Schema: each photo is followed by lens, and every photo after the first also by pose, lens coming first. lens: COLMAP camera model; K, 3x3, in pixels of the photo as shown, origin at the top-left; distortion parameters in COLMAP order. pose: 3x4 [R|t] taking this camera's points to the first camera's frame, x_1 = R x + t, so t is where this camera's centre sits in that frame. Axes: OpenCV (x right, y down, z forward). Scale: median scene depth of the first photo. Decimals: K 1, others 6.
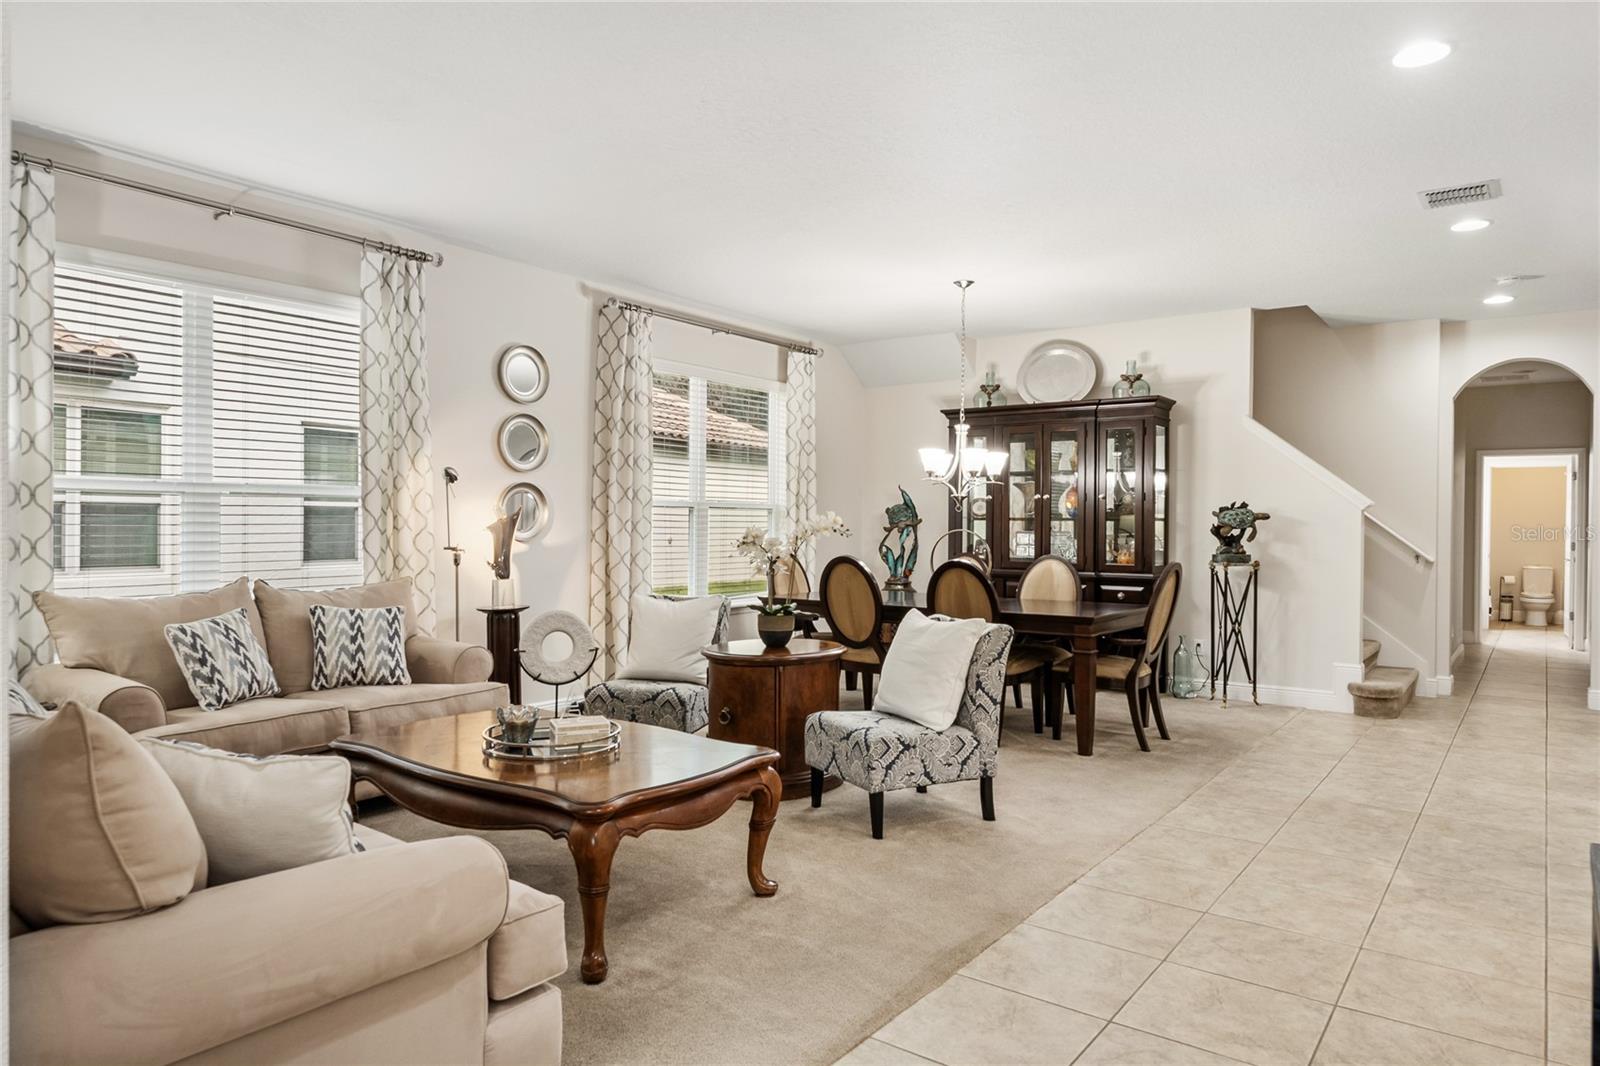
lens RADIAL K [[1002.5, 0, 802.0], [0, 1002.5, 528.0], [0, 0, 1]] dist [0.000120, -0.005004]
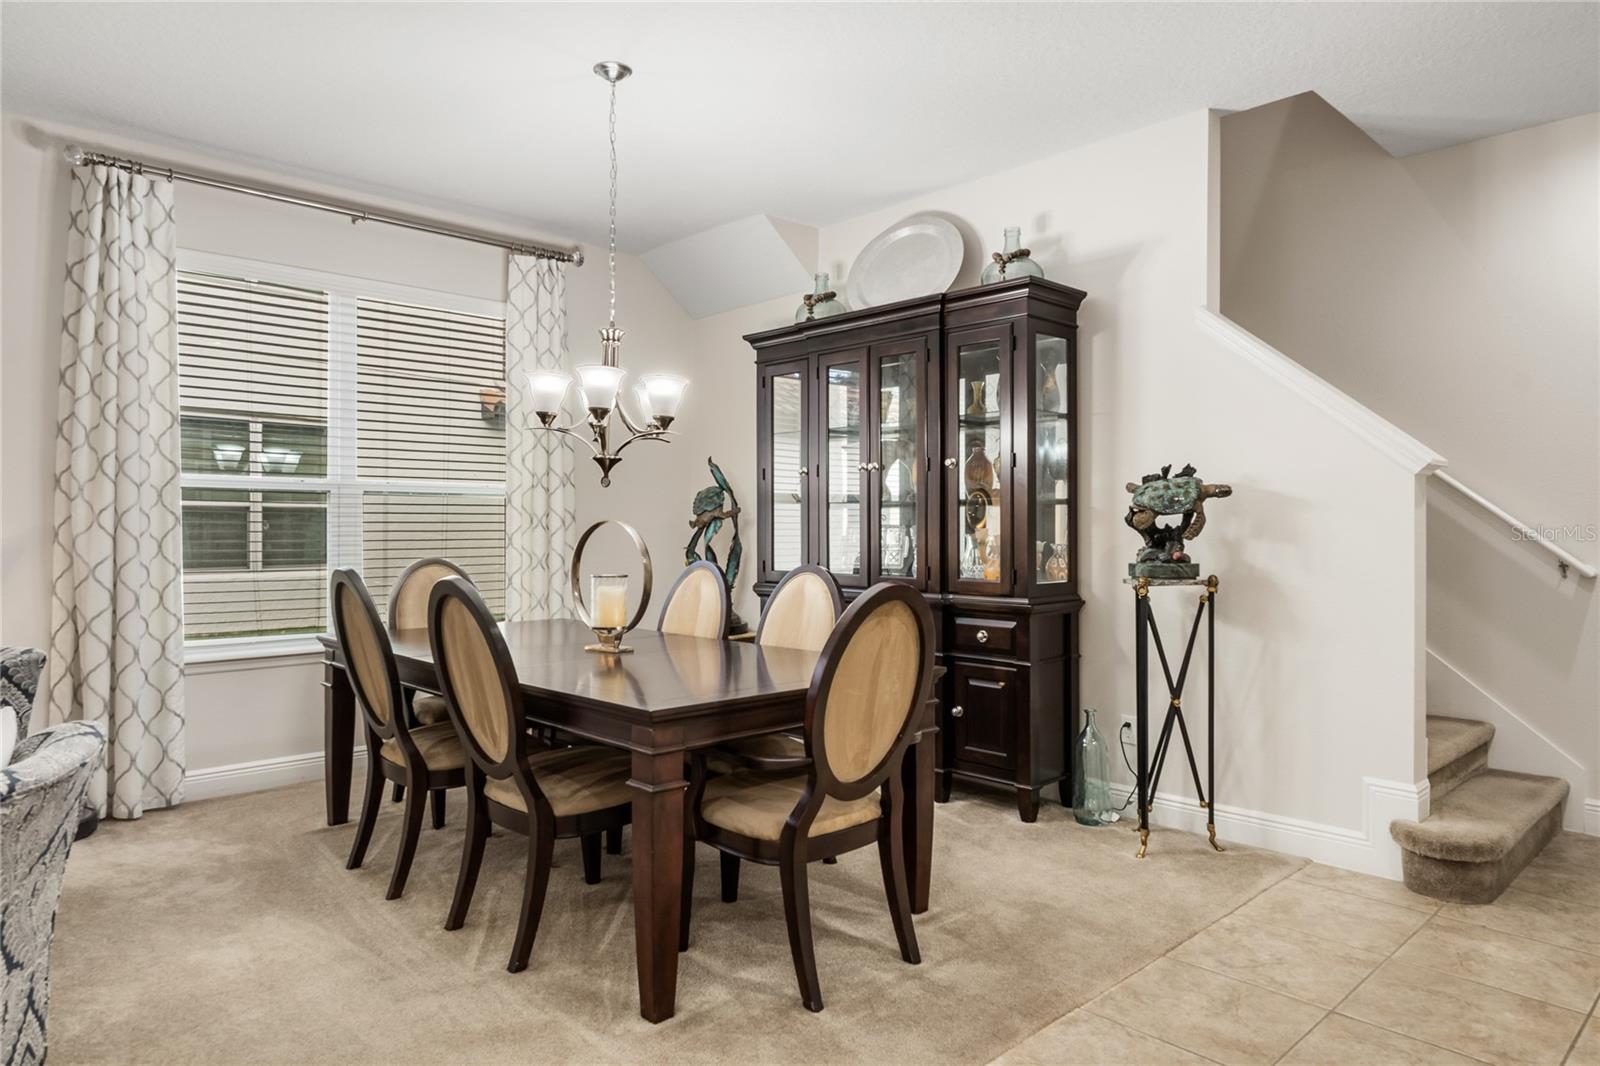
lens RADIAL K [[1002.5, 0, 804.9], [0, 1002.5, 526.0], [0, 0, 1]] dist [0.000120, -0.005004]
pose [[0.986996, -0.007467, -0.160571, 0.324988], [0.006617, 0.999961, -0.005831, 0.008293], [0.160608, 0.004692, 0.987007, 0.441434]]
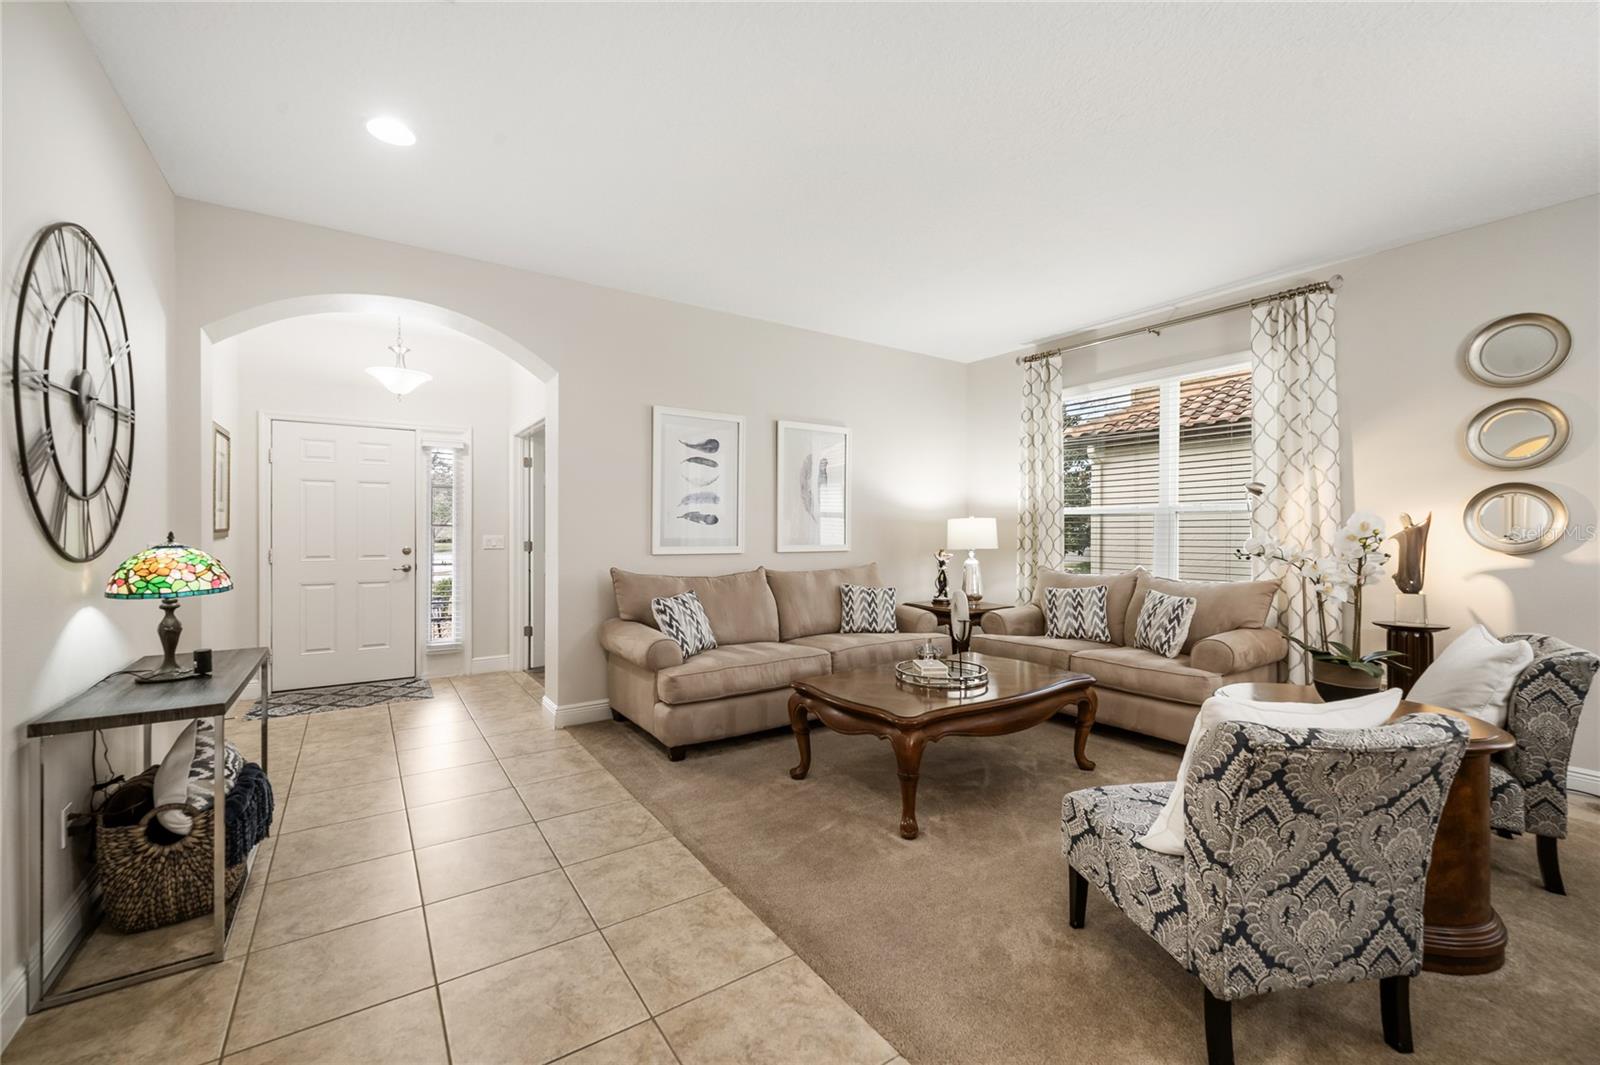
lens RADIAL K [[648.7, 0, 805.1], [0, 648.7, 533.8], [0, 0, 1]] dist [0.000133, -0.000171]
pose [[-0.322092, -0.001848, -0.946706, 0.356564], [-0.006388, 0.999980, 0.000222, 0.000127], [0.946687, 0.006119, -0.322097, 0.540976]]
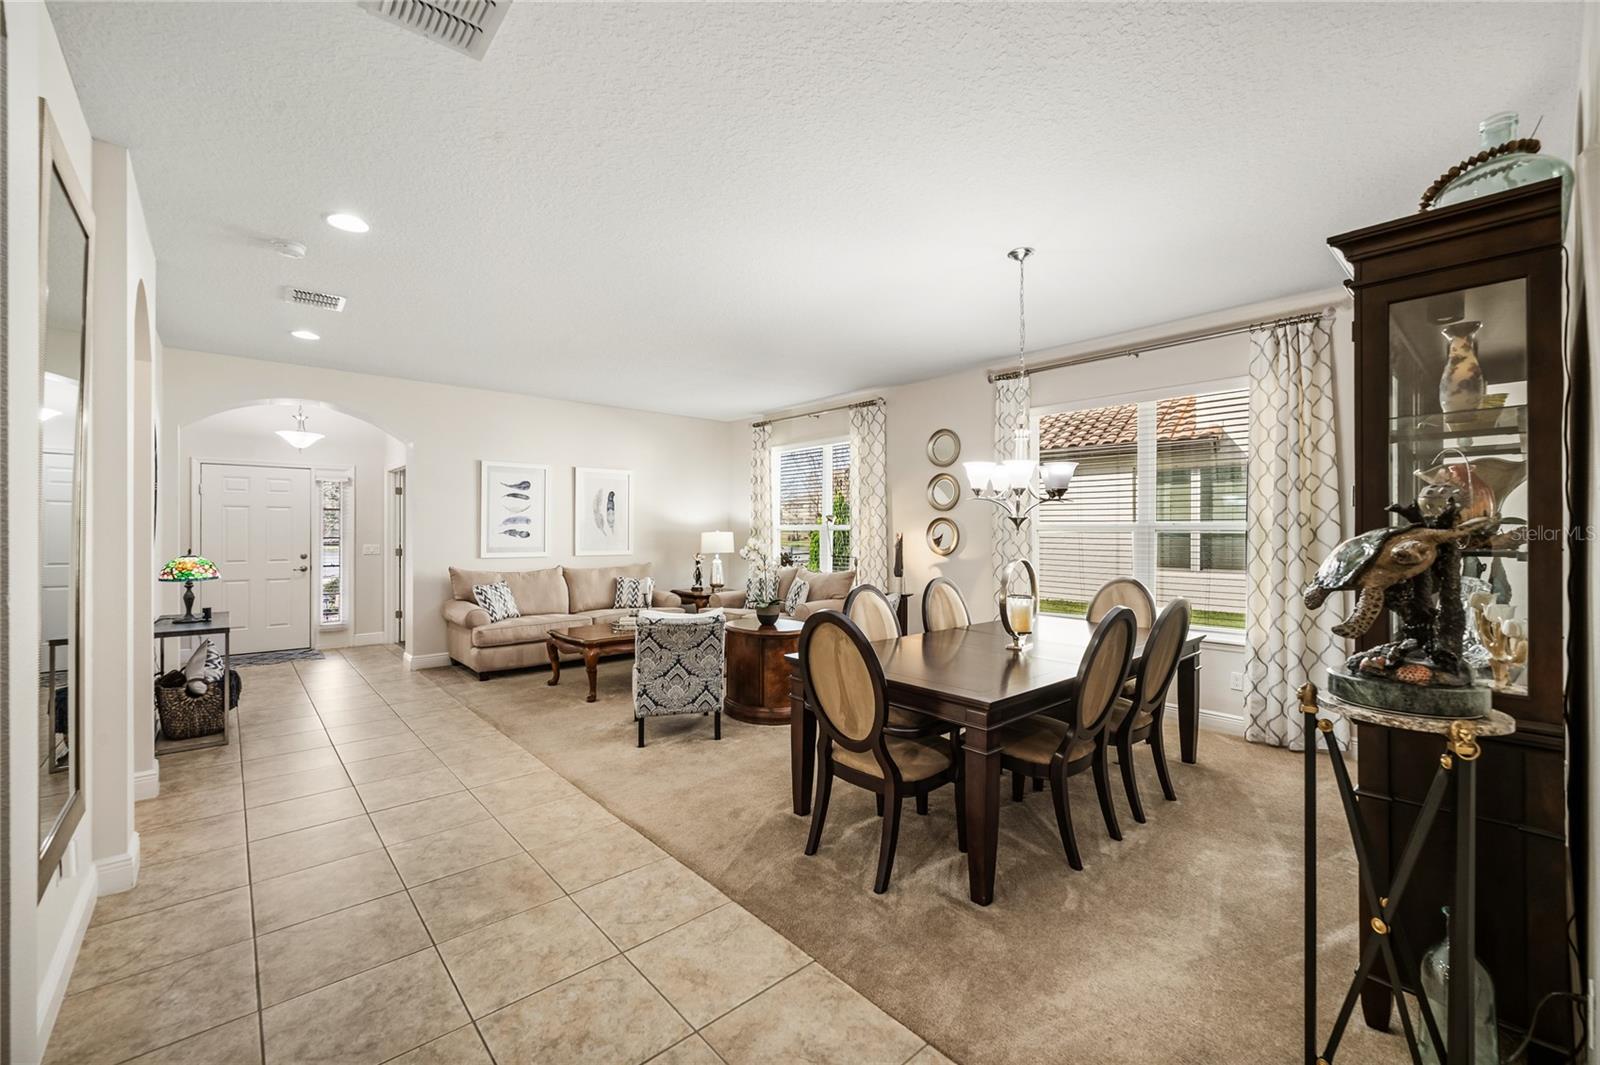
lens RADIAL K [[648.7, 0, 796.2], [0, 648.7, 533.9], [0, 0, 1]] dist [0.000133, -0.000171]
pose [[-0.209737, -0.003189, -0.977753, 0.650892], [-0.004360, 0.999988, -0.002326, -0.014399], [0.977748, 0.003776, -0.209748, 0.857675]]
